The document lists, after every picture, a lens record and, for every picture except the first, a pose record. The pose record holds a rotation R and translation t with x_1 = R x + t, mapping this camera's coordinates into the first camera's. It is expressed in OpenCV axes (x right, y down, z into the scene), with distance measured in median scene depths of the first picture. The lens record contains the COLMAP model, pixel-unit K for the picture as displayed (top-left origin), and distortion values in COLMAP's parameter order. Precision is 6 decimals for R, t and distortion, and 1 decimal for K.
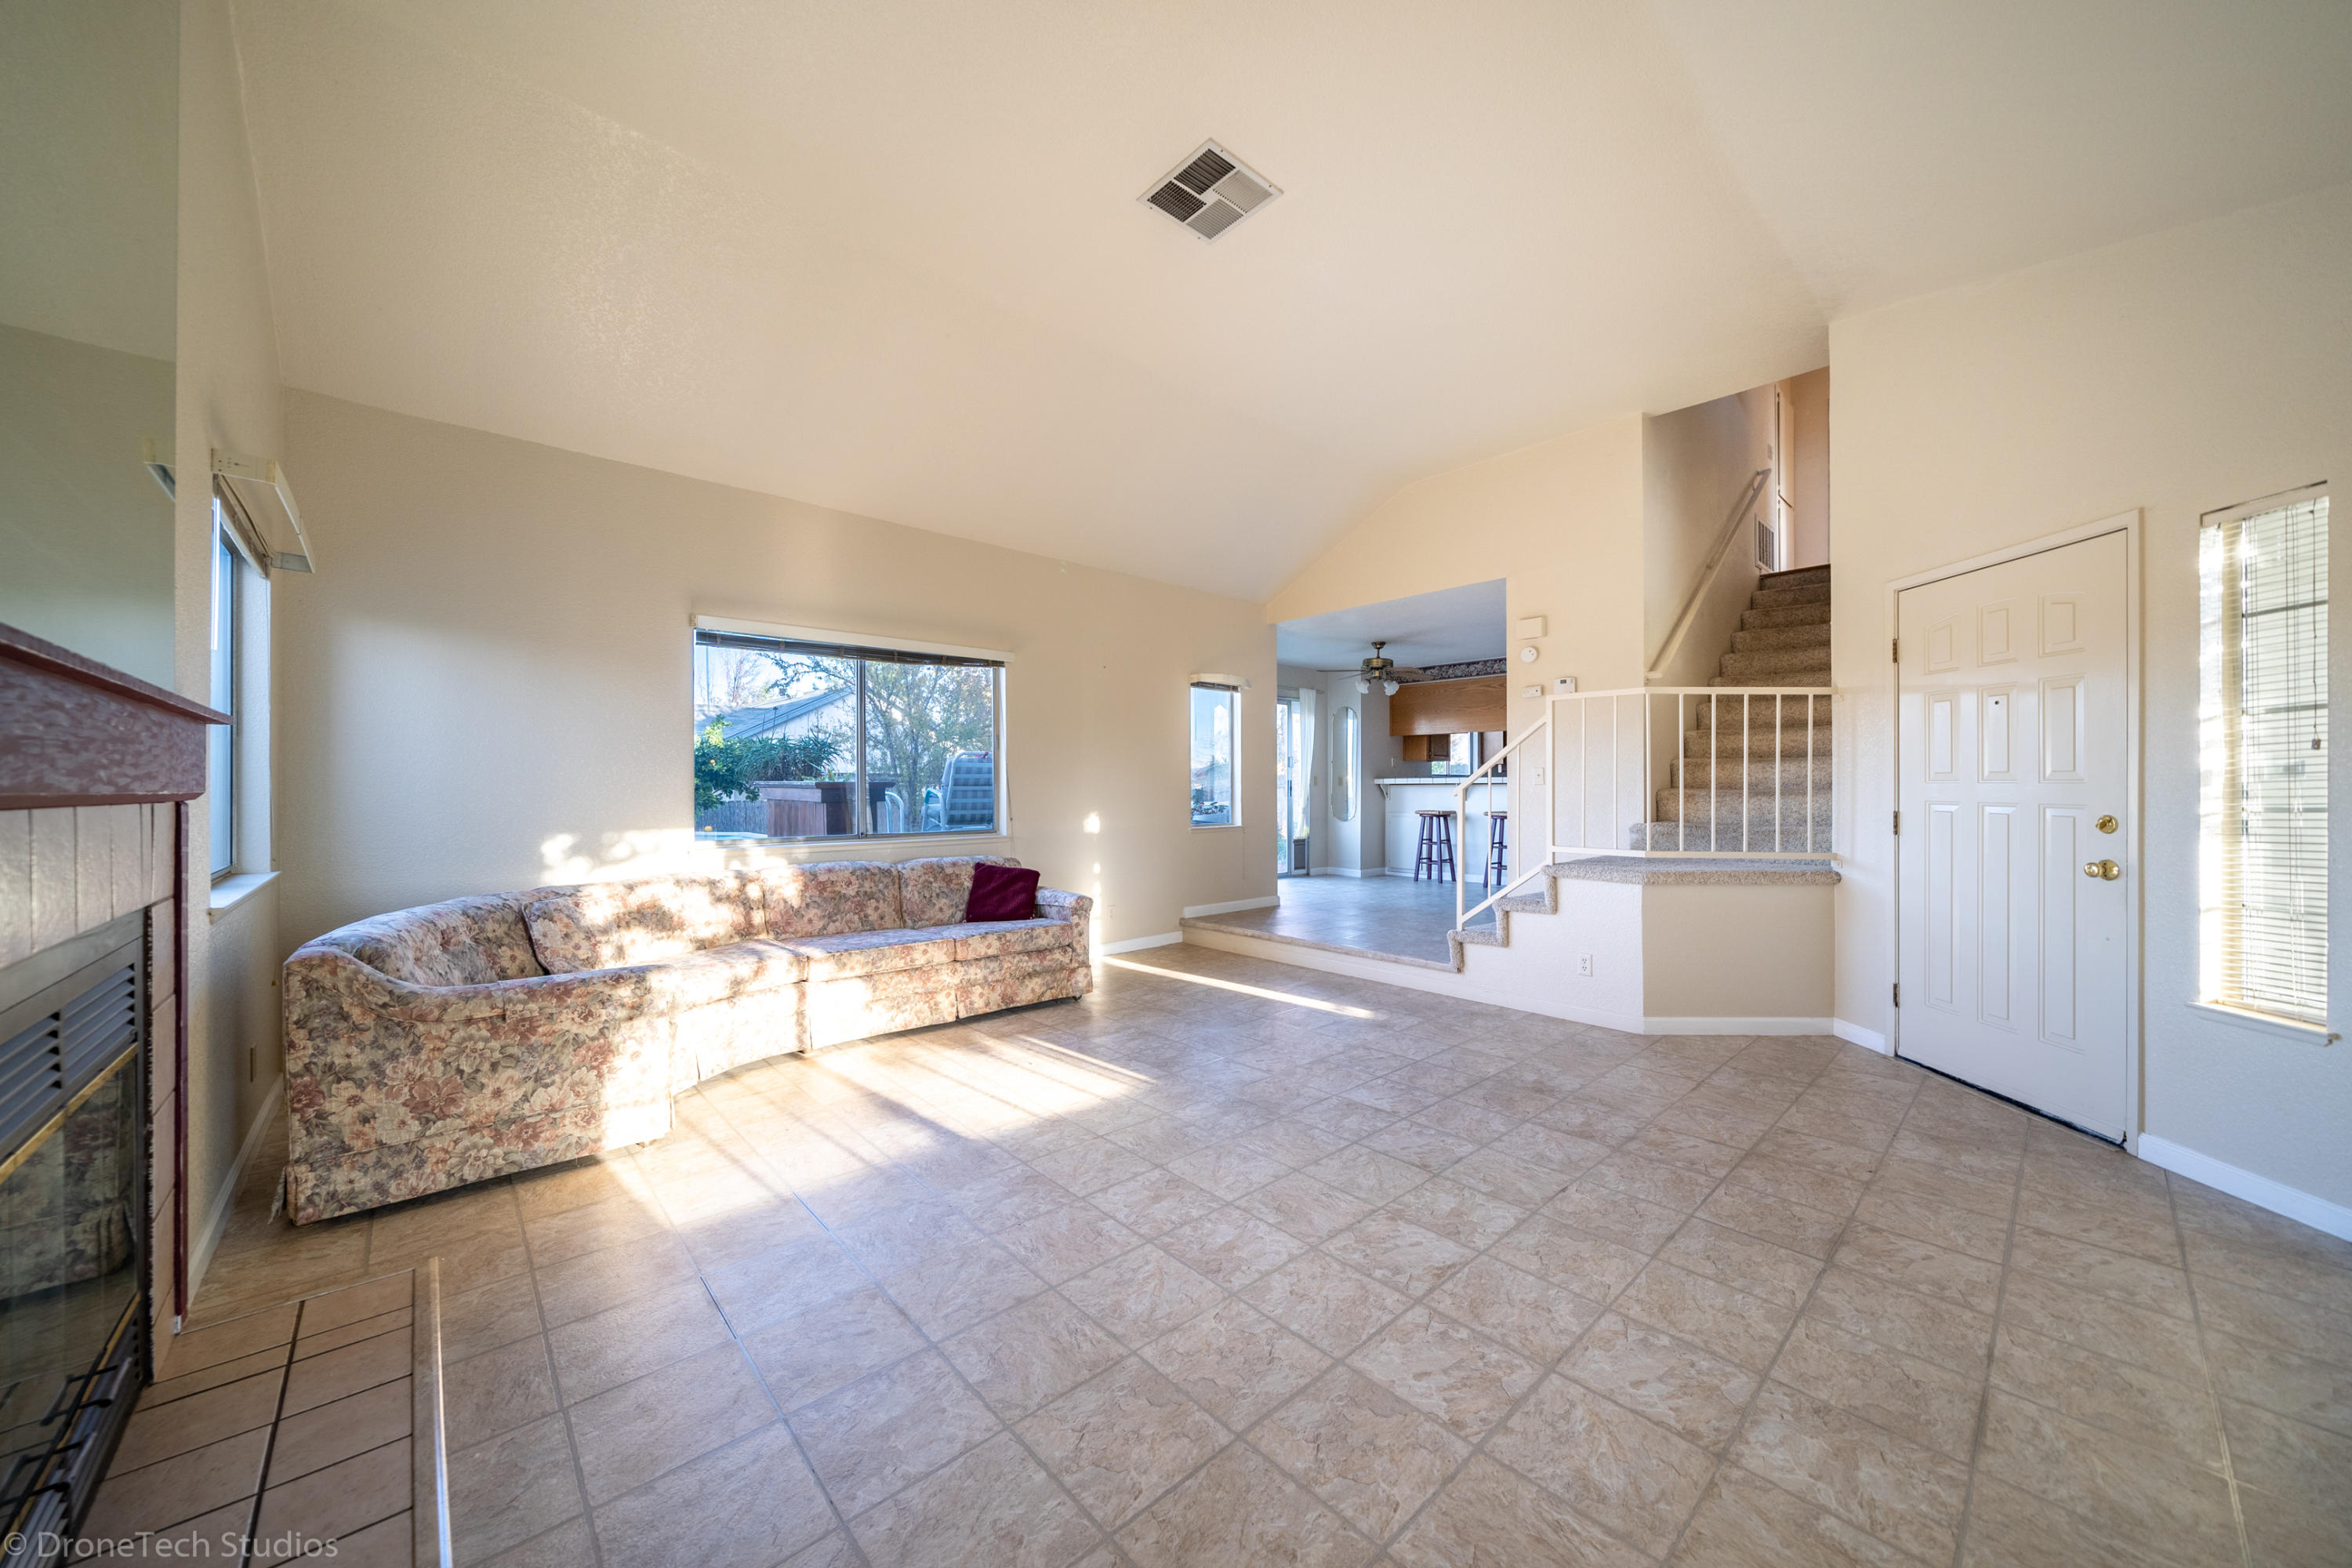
lens RADIAL K [[824.4, 0, 1178.4], [0, 824.4, 796.8], [0, 0, 1]] dist [-0.000619, -0.000156]
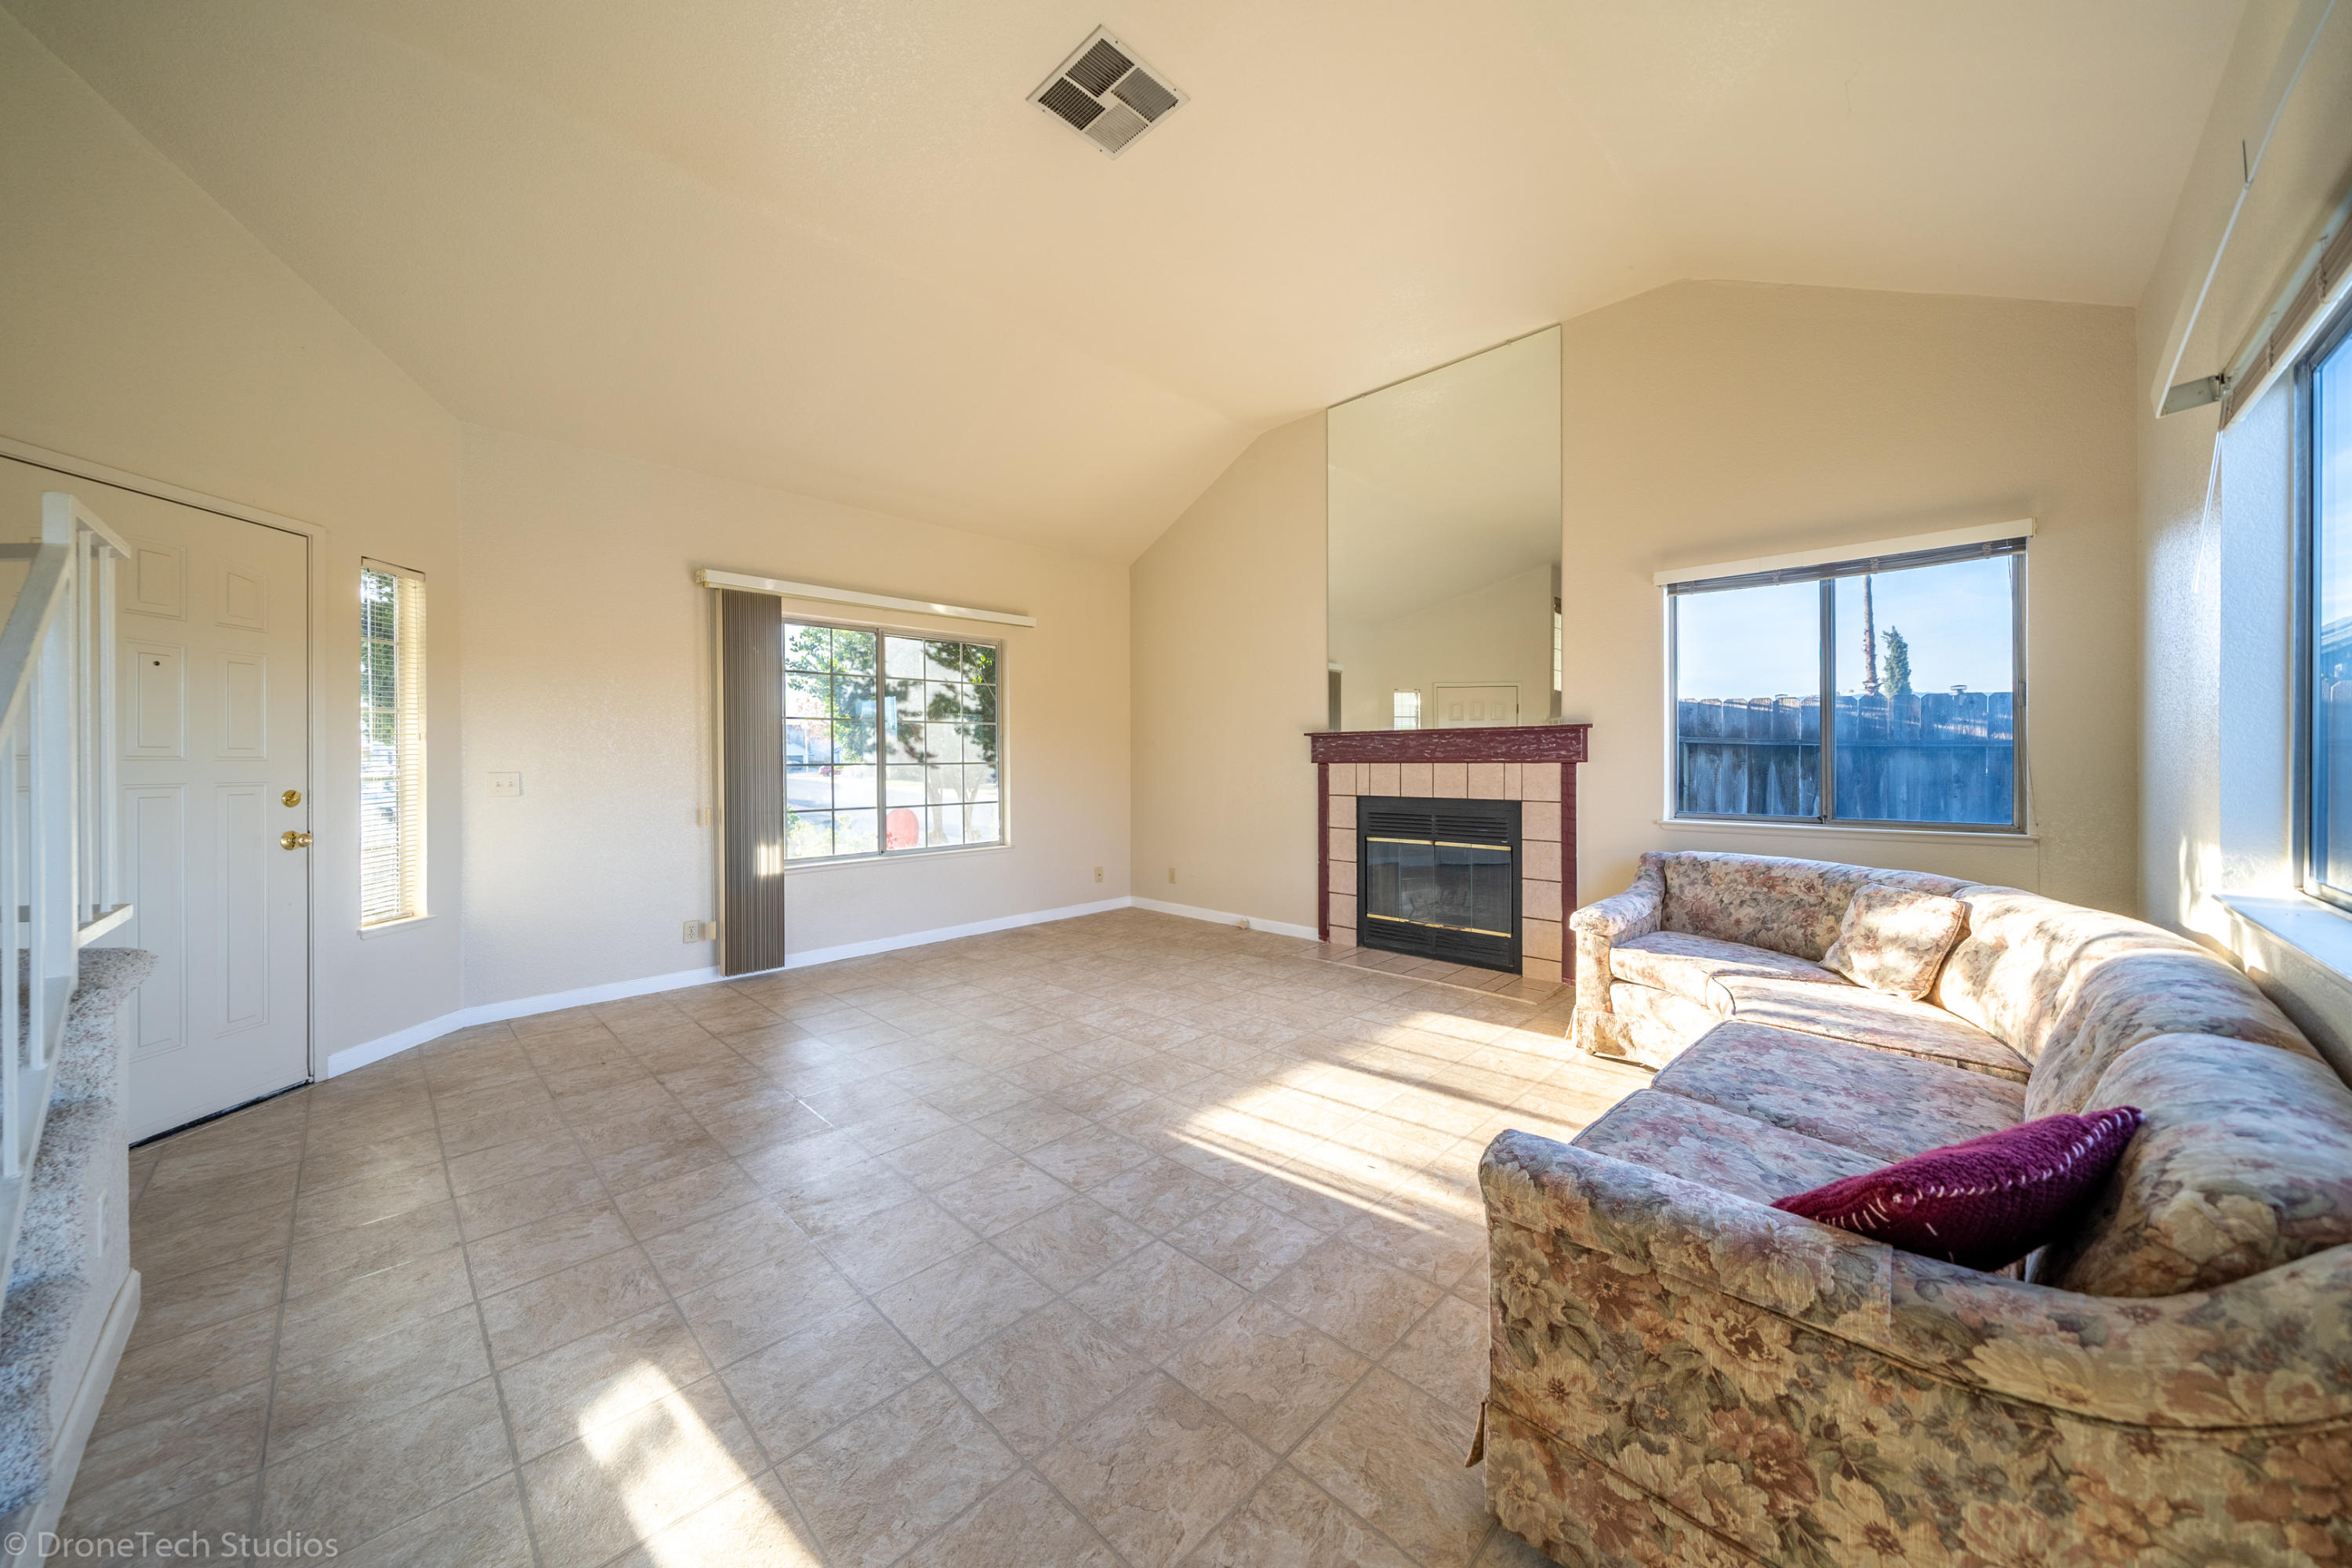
lens RADIAL K [[816.3, 0, 1174.0], [0, 816.3, 767.8], [0, 0, 1]] dist [-0.001927, -0.000245]
pose [[-0.998872, 0.005548, -0.047153, 0.013293], [0.004704, 0.999827, 0.017981, -0.017175], [0.047244, 0.017738, -0.998726, 1.843872]]
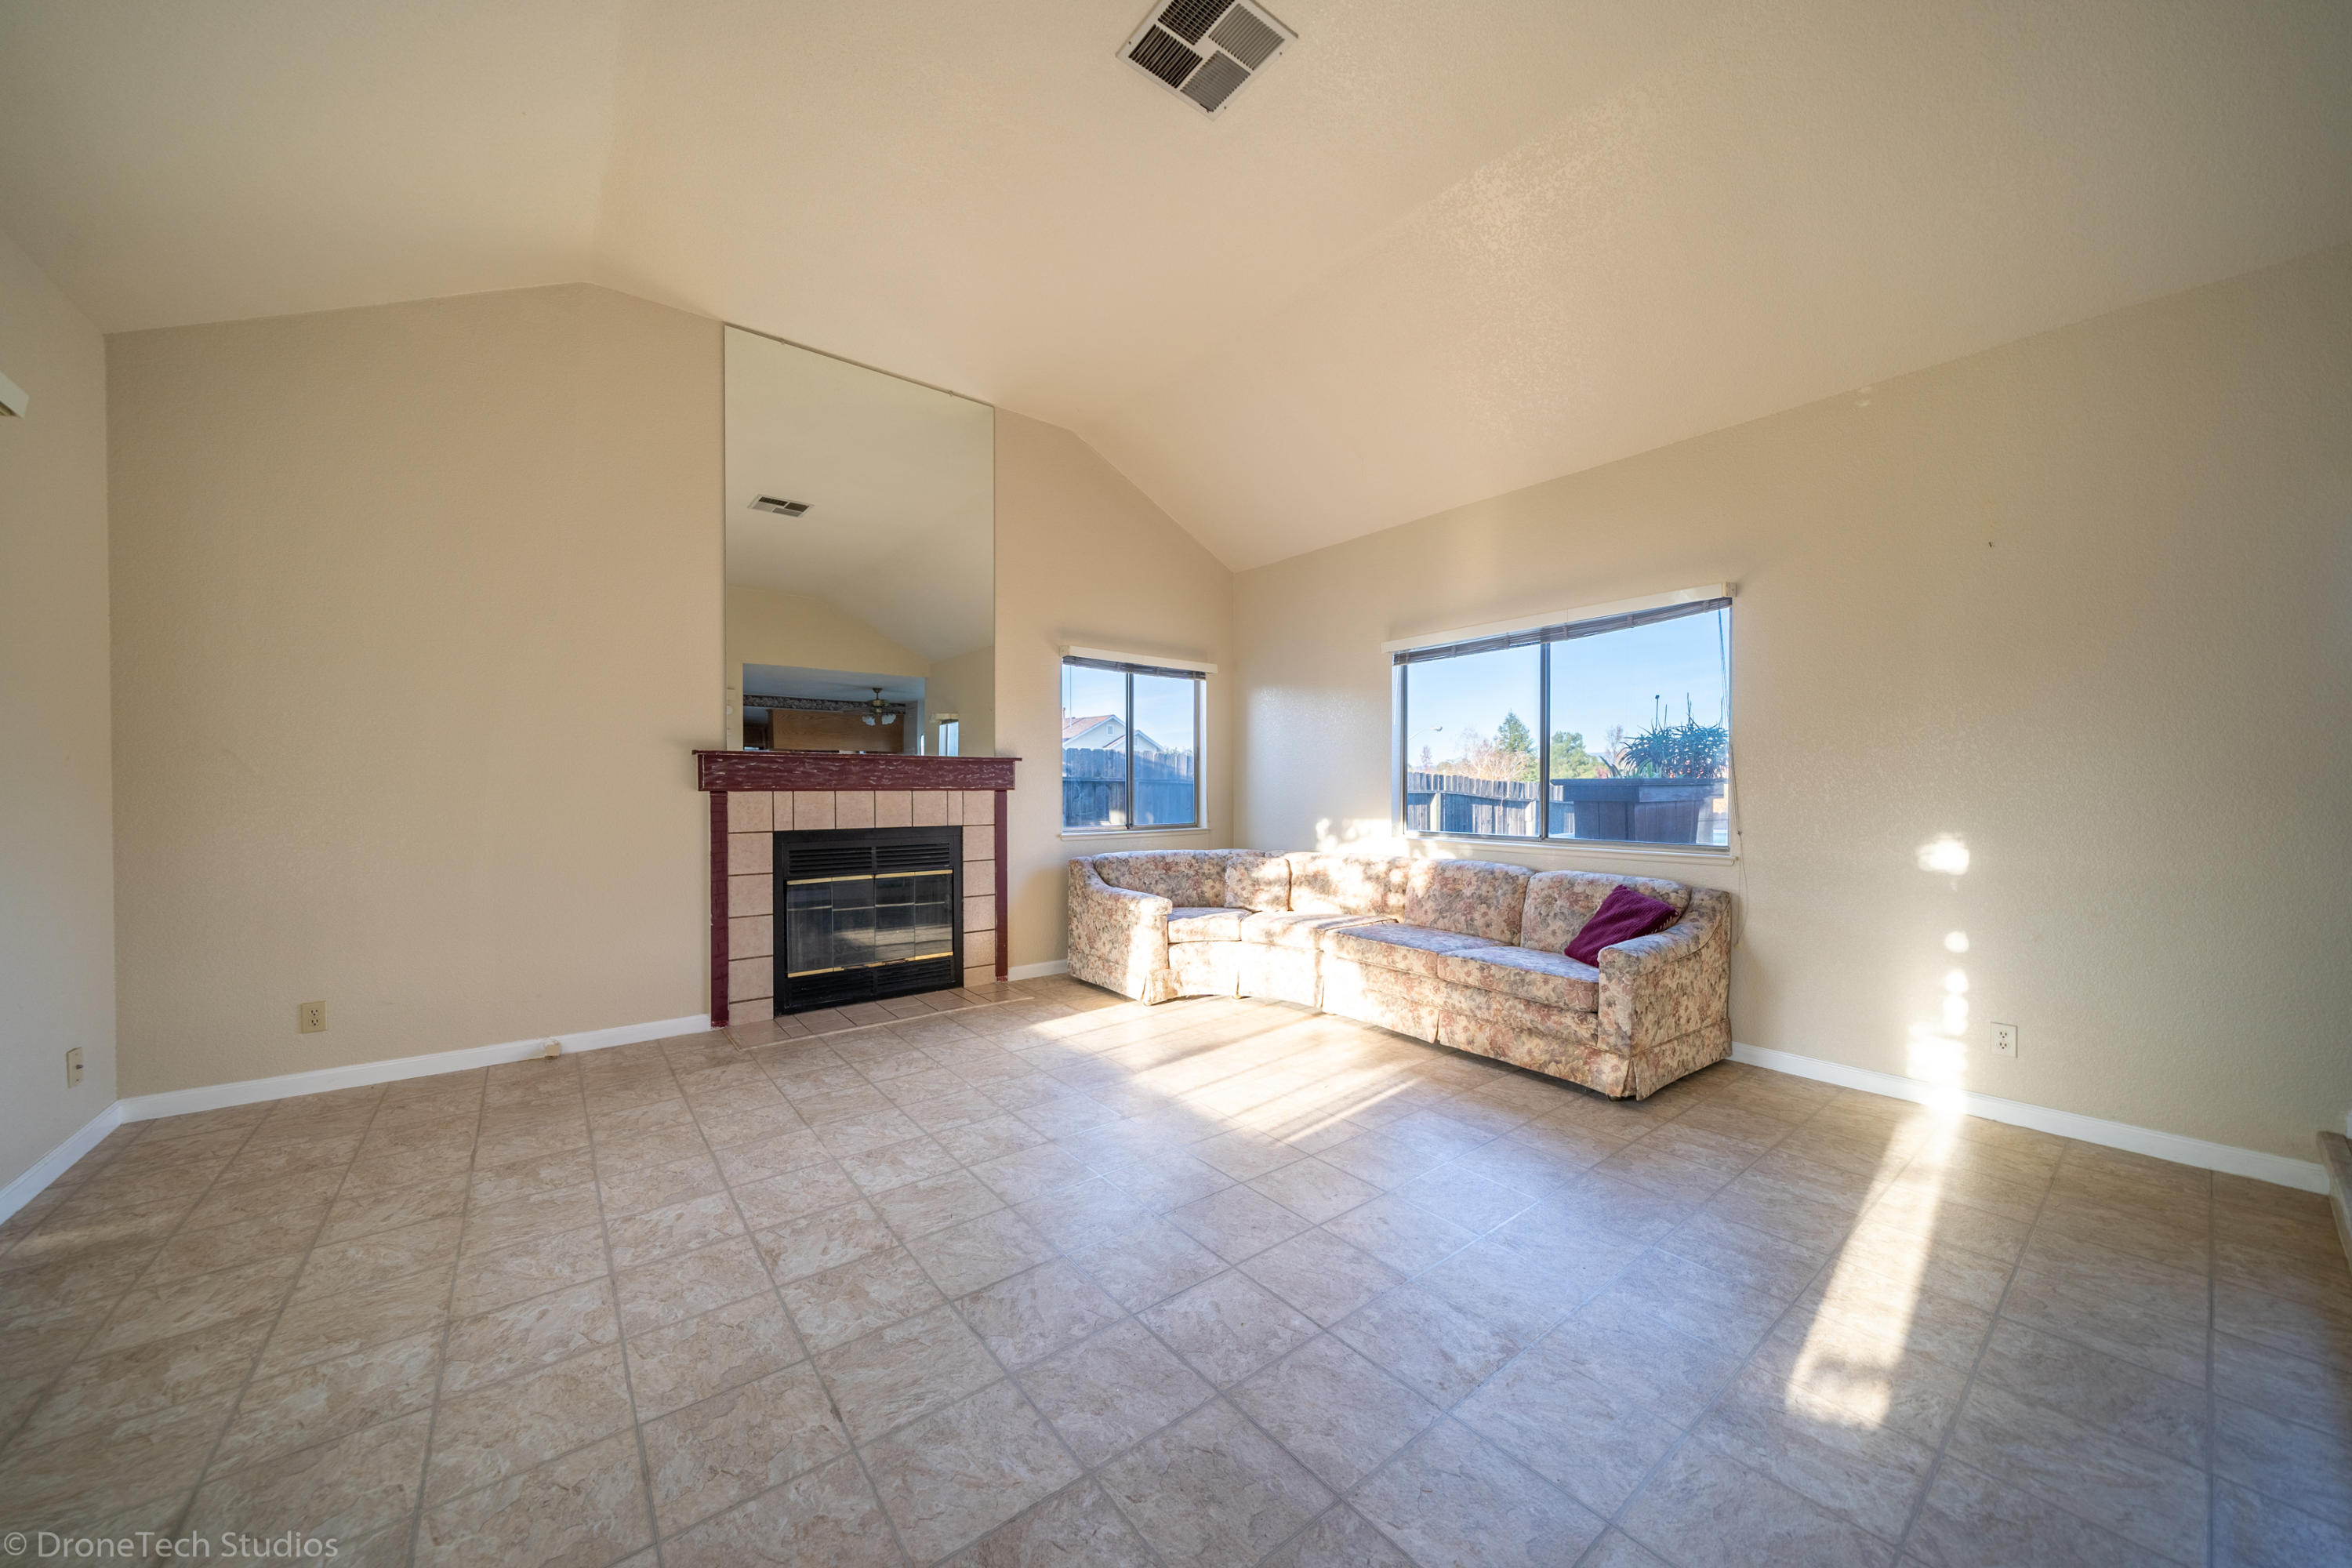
lens RADIAL K [[824.4, 0, 1178.4], [0, 824.4, 796.8], [0, 0, 1]] dist [-0.000619, -0.000156]
pose [[-0.075035, 0.014432, -0.997076, 0.830877], [-0.009849, 0.999836, 0.015213, -0.013374], [0.997132, 0.010961, -0.074881, 1.004690]]
